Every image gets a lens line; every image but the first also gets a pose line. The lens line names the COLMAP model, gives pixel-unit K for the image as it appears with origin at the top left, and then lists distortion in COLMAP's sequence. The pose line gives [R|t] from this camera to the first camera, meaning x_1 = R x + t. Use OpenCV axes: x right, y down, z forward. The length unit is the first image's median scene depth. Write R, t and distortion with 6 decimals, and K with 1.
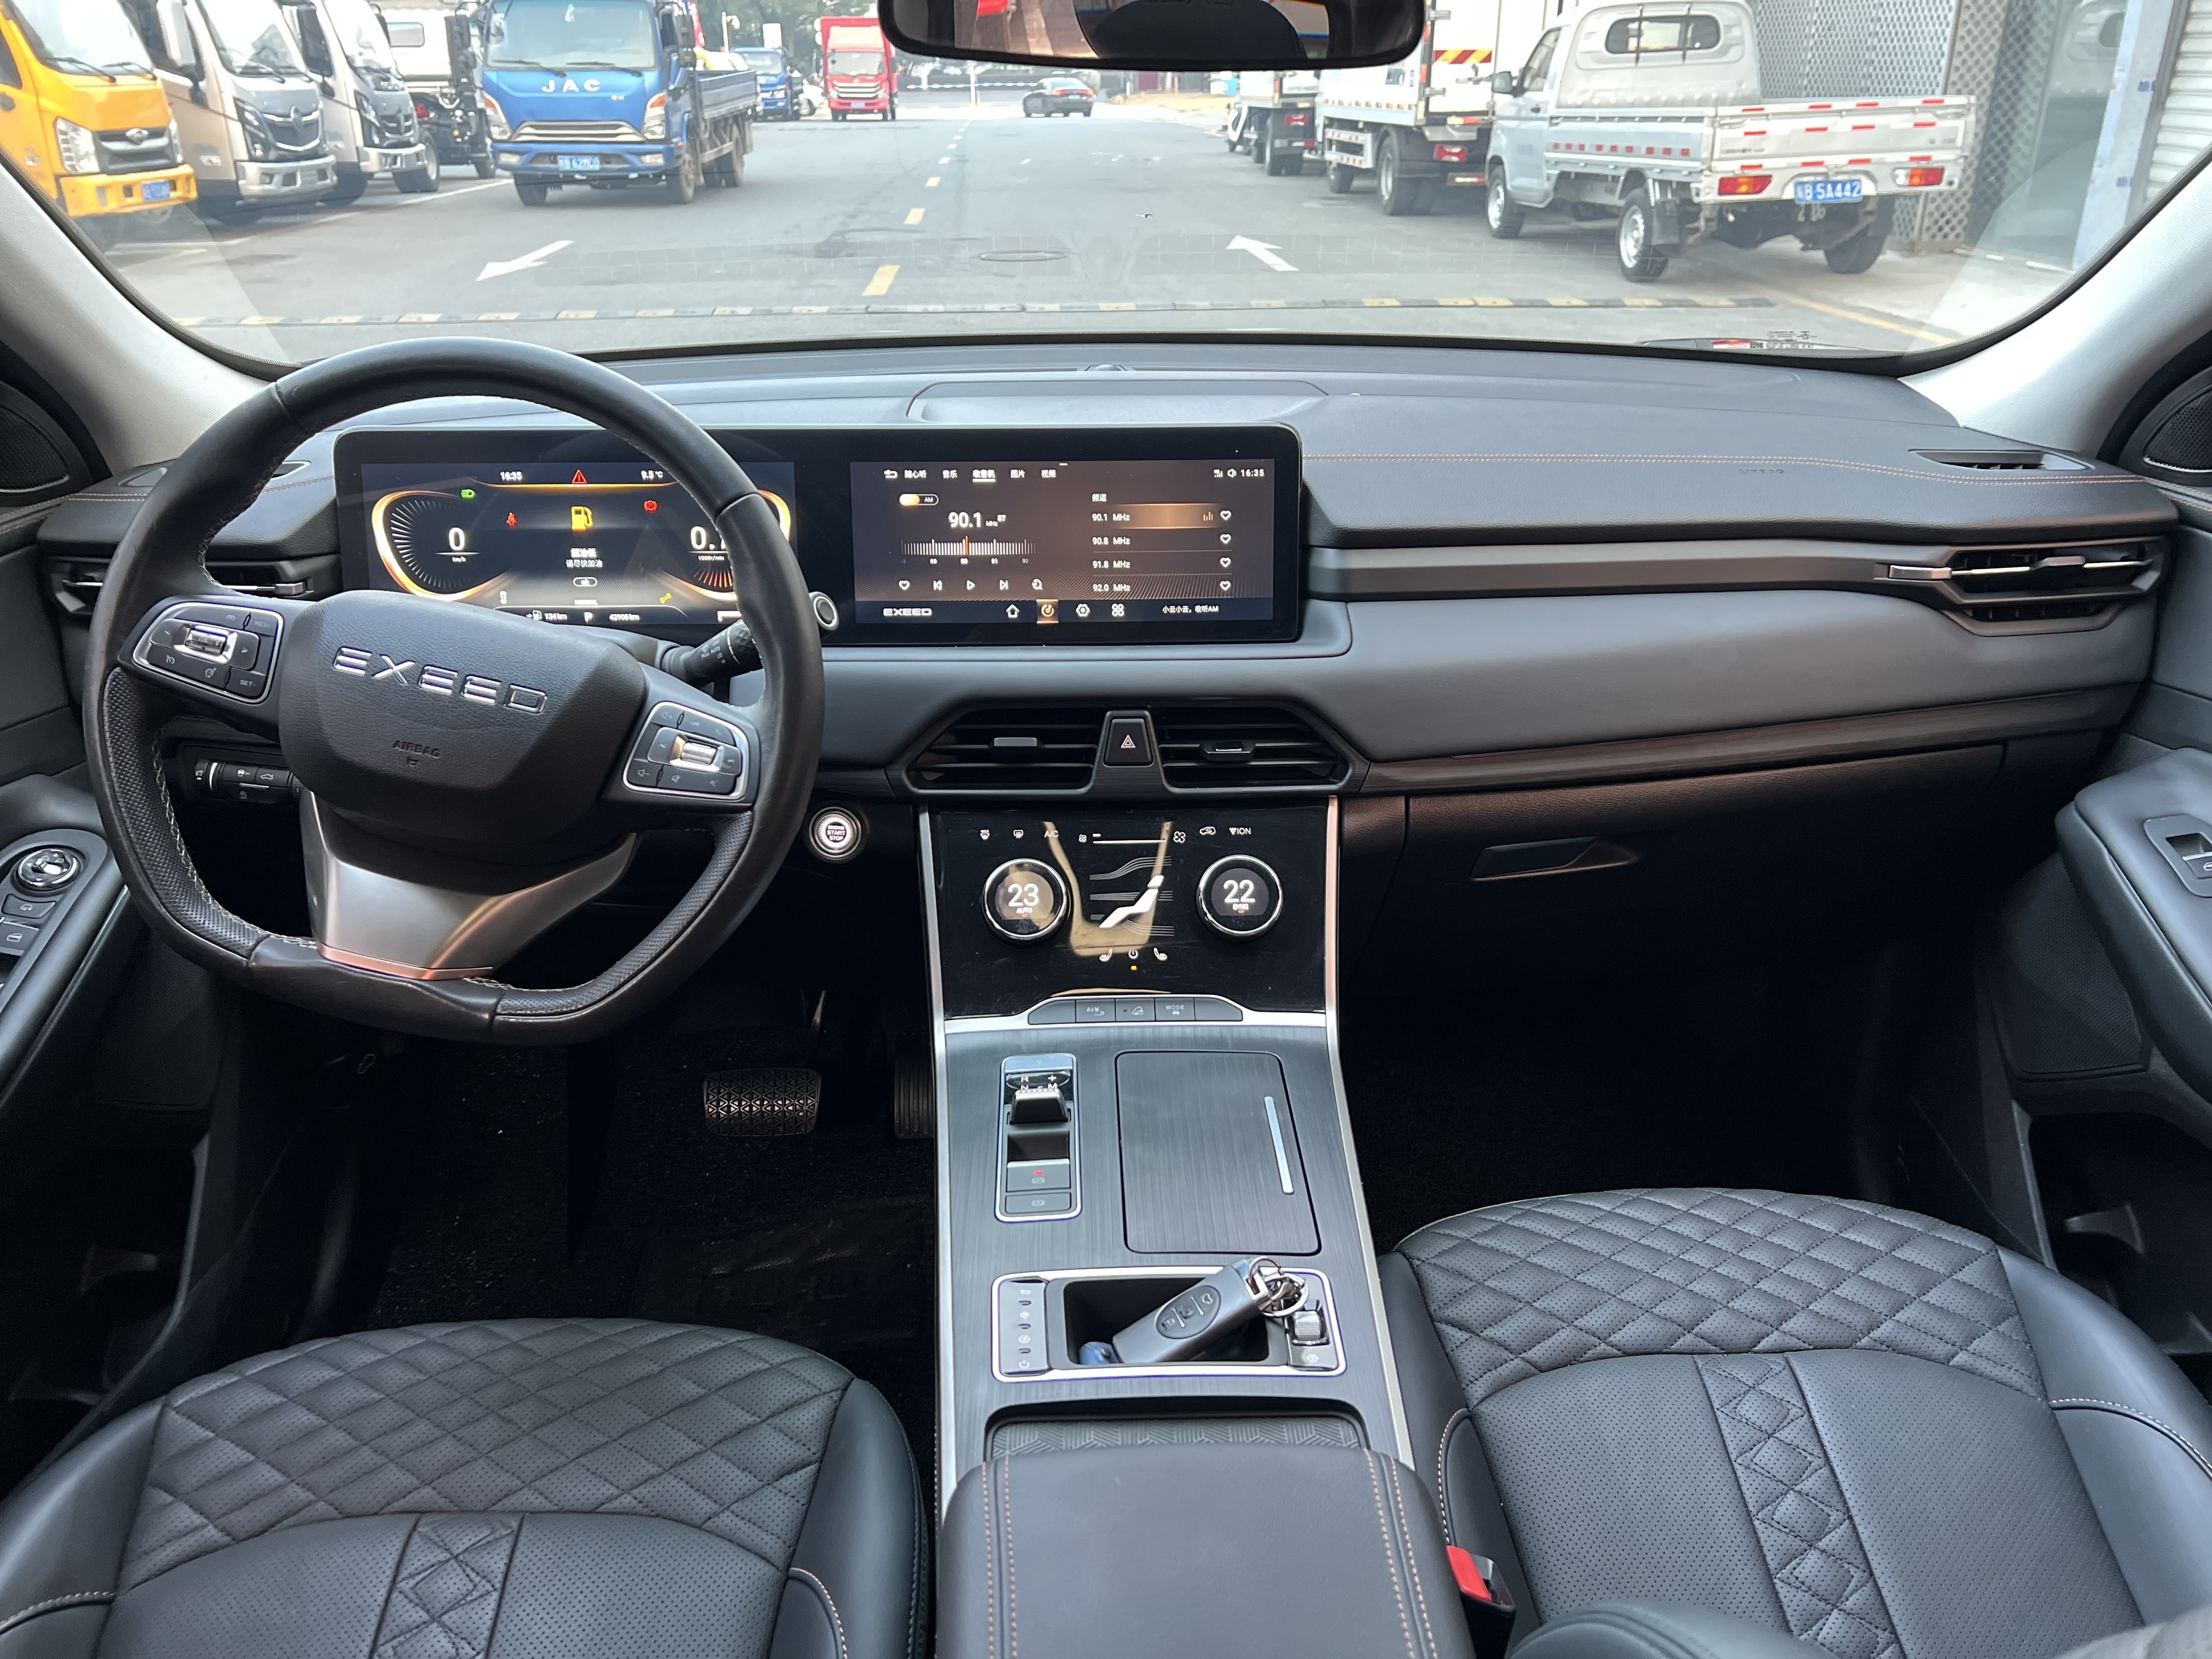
lens RADIAL K [[1669.5, 0, 1110.0], [0, 1669.5, 830.0], [0, 0, 1]] dist [0.088369, -0.091568]
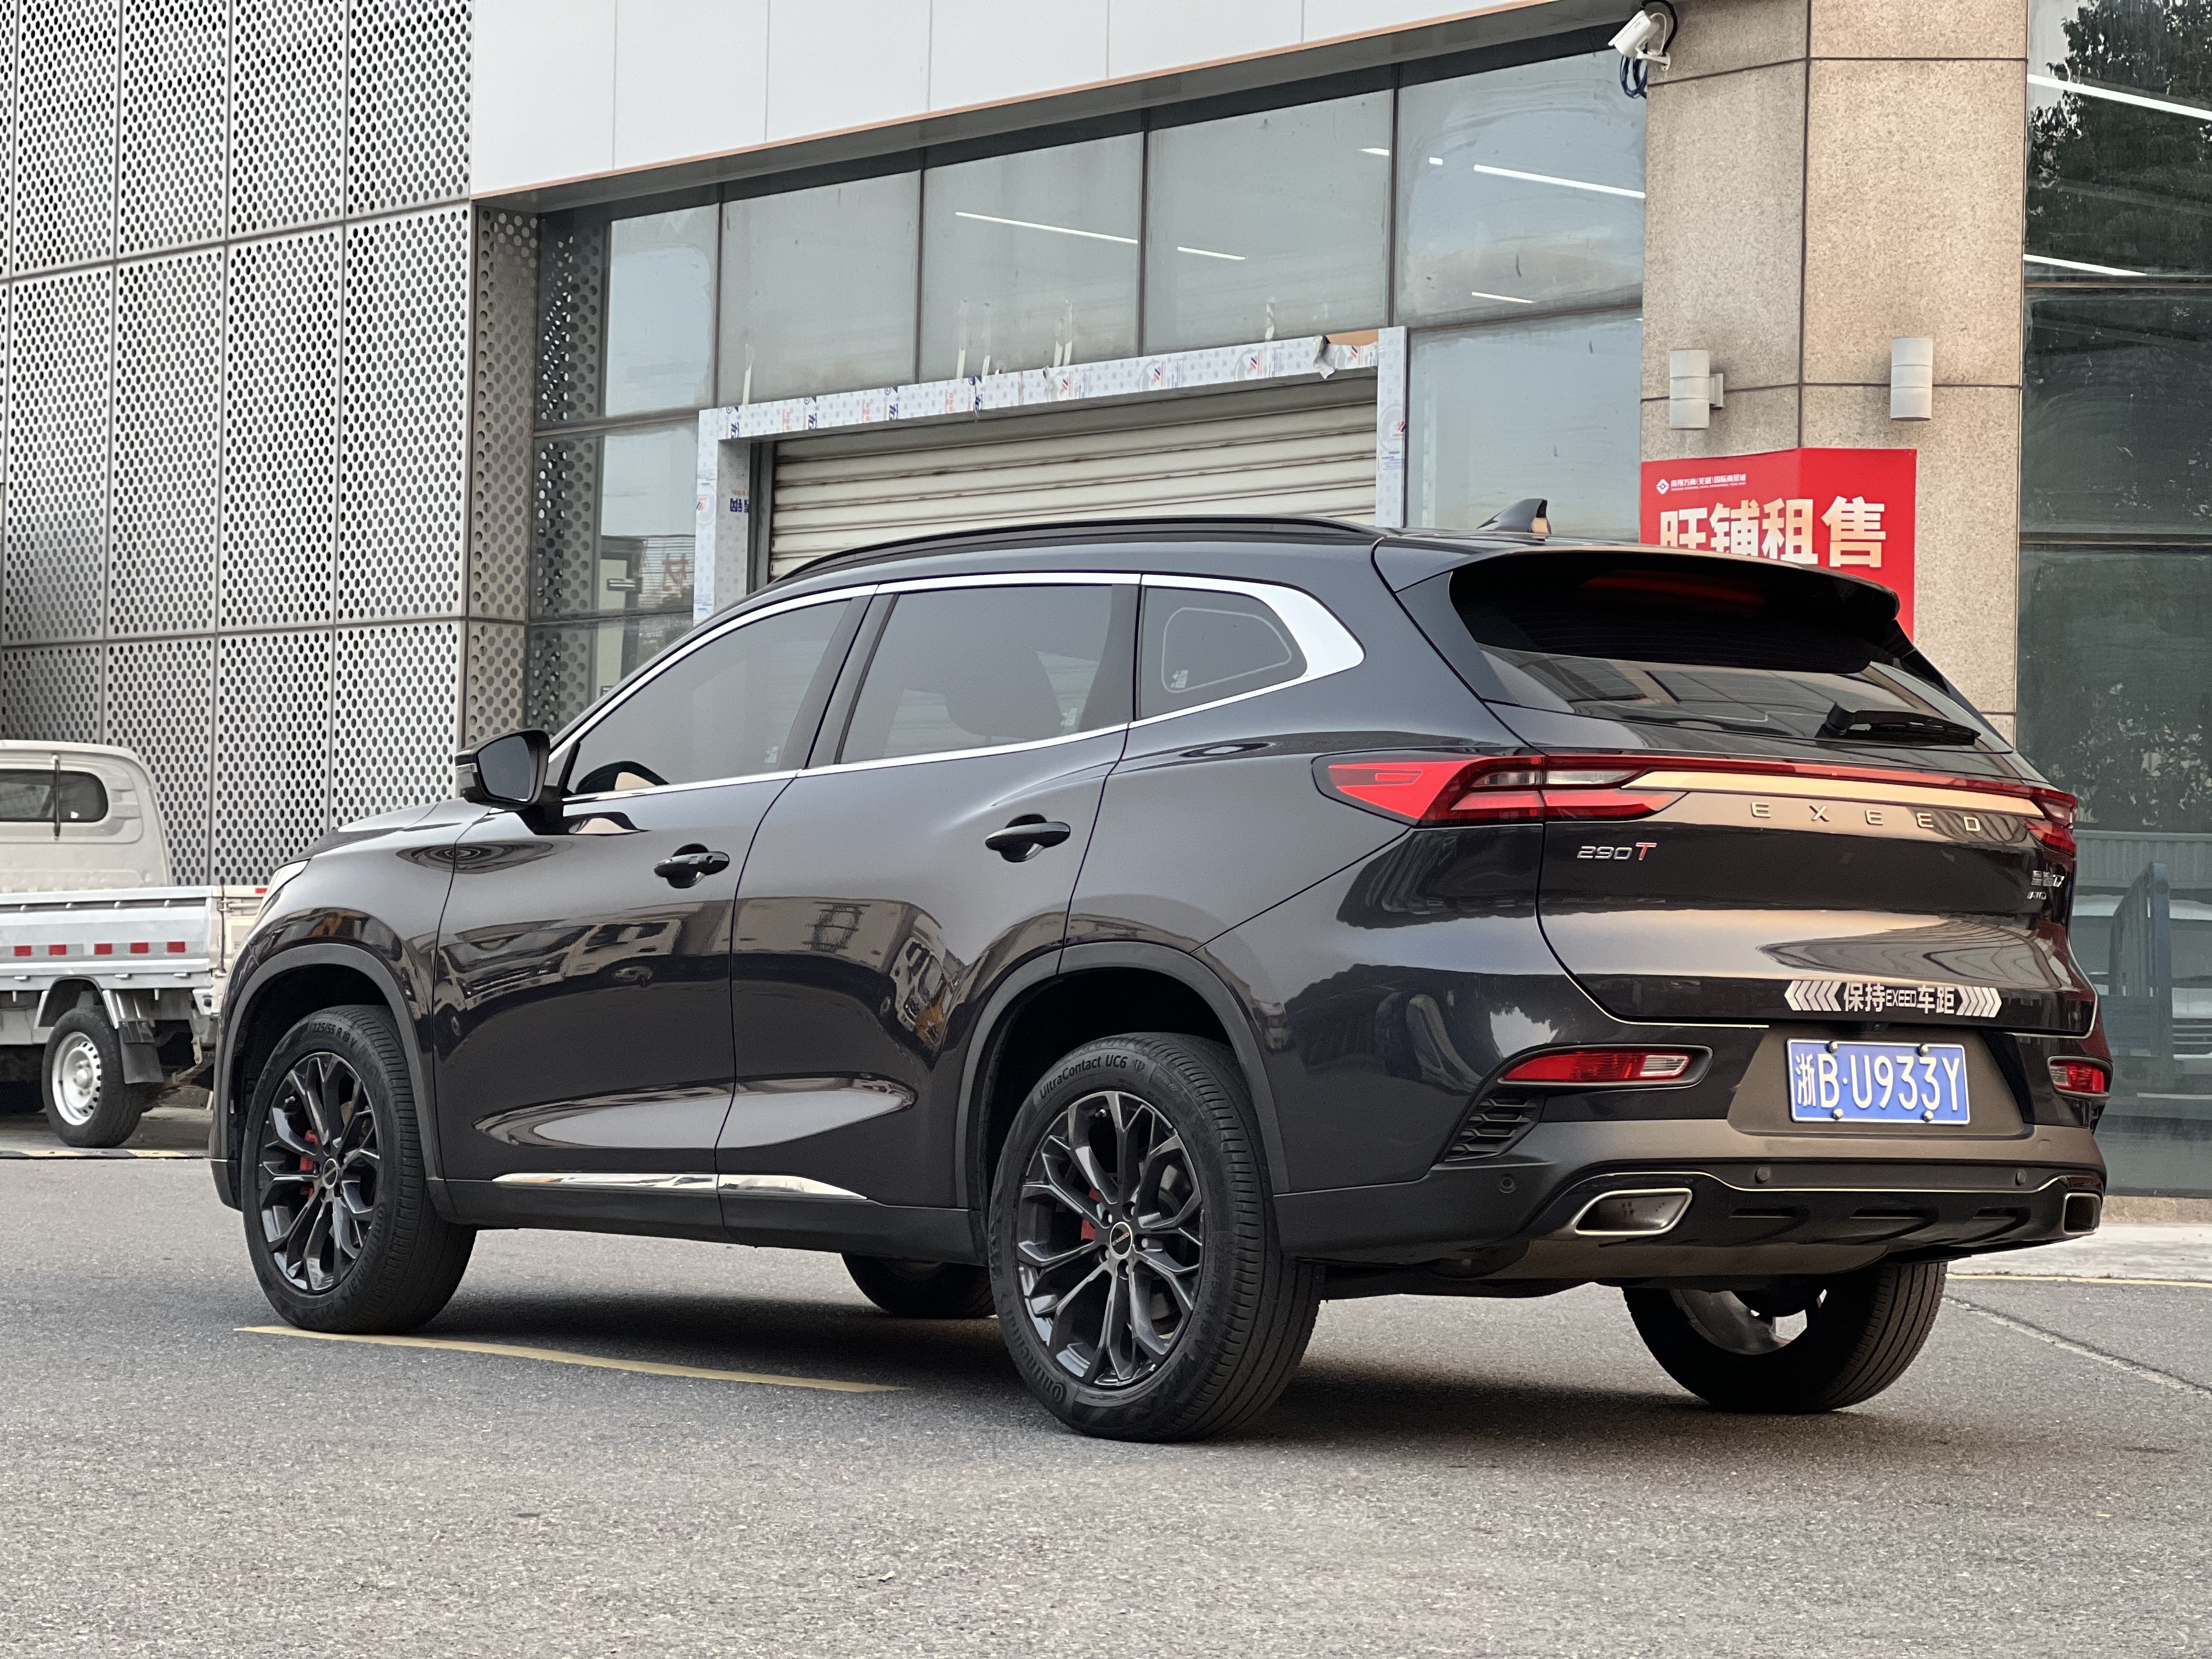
lens RADIAL K [[4638.2, 0, 1106.0], [0, 4638.2, 829.5], [0, 0, 1]] dist [0.442173, 0.276208]
pose [[0.796523, 0.035146, 0.603586, -4.984382], [0.229299, 0.906168, -0.355360, 3.062048], [-0.559440, 0.421455, 0.713725, -5.554150]]
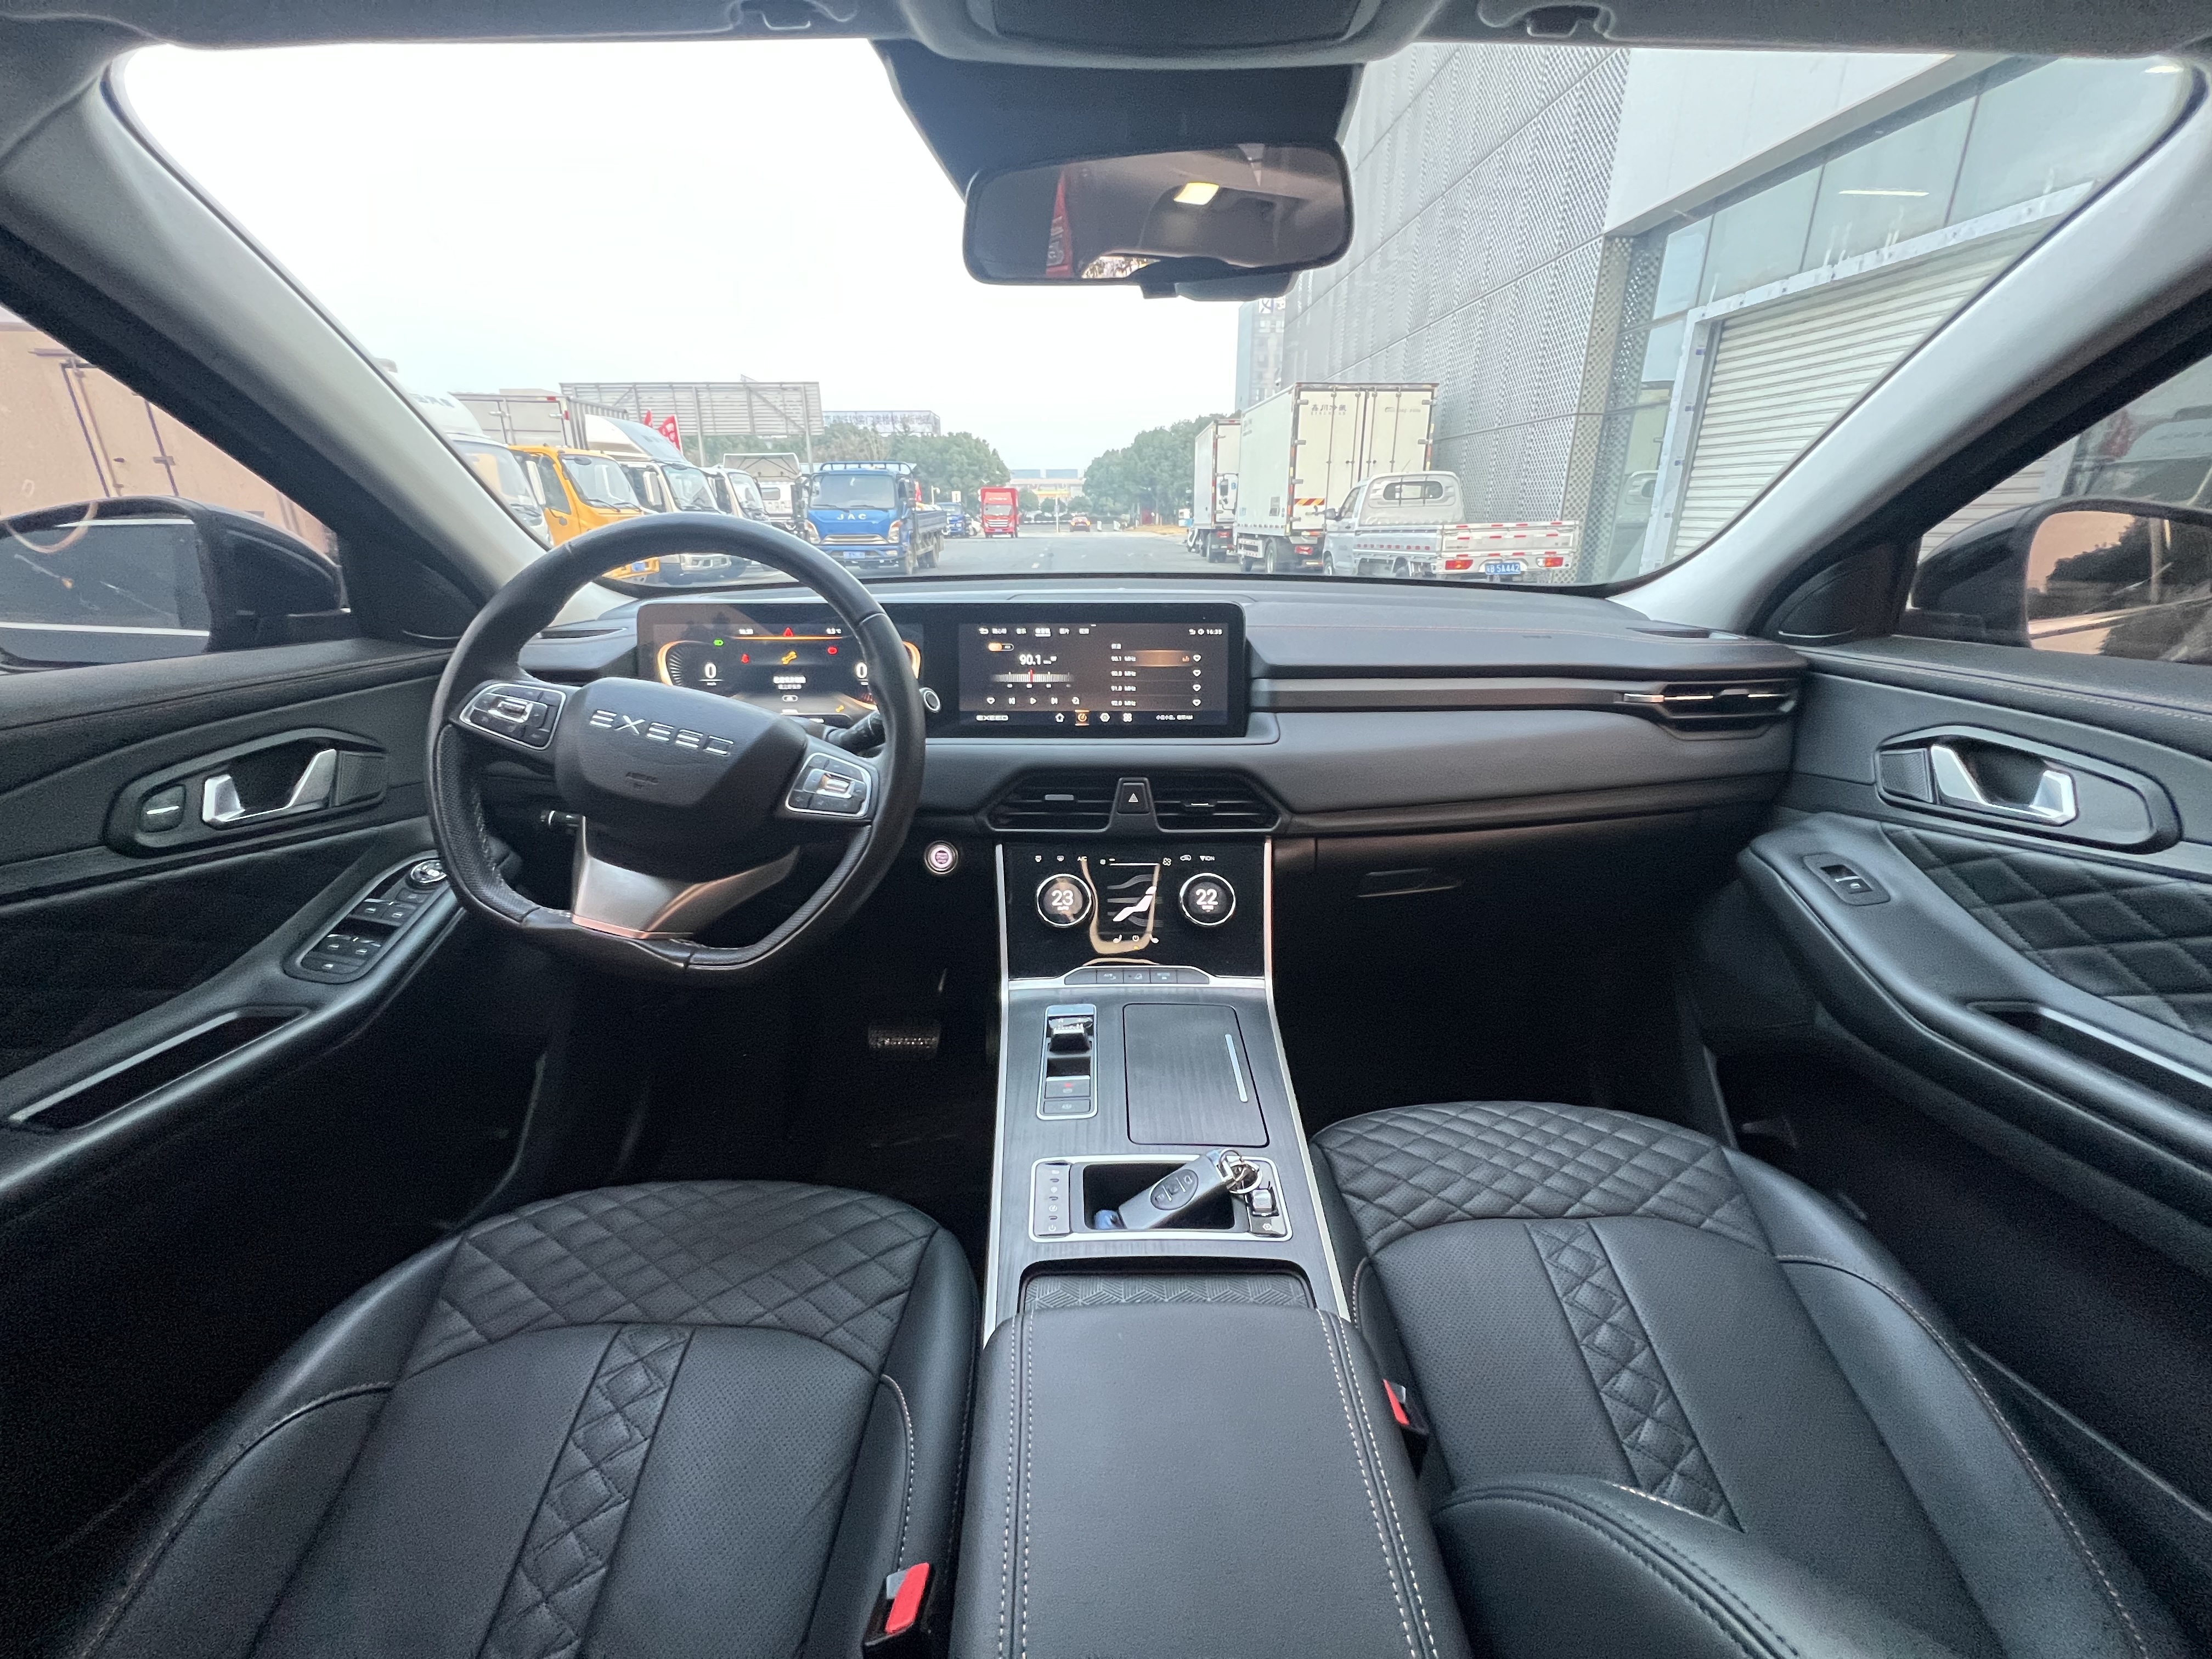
lens RADIAL K [[888.8, 0, 1106.0], [0, 888.8, 829.5], [0, 0, 1]] dist [0.009449, -0.000146]
pose [[0.999747, 0.008347, -0.020872, 0.003120], [-0.010051, 0.996506, -0.082910, 0.043105], [0.020107, 0.083099, 0.996338, 0.195327]]
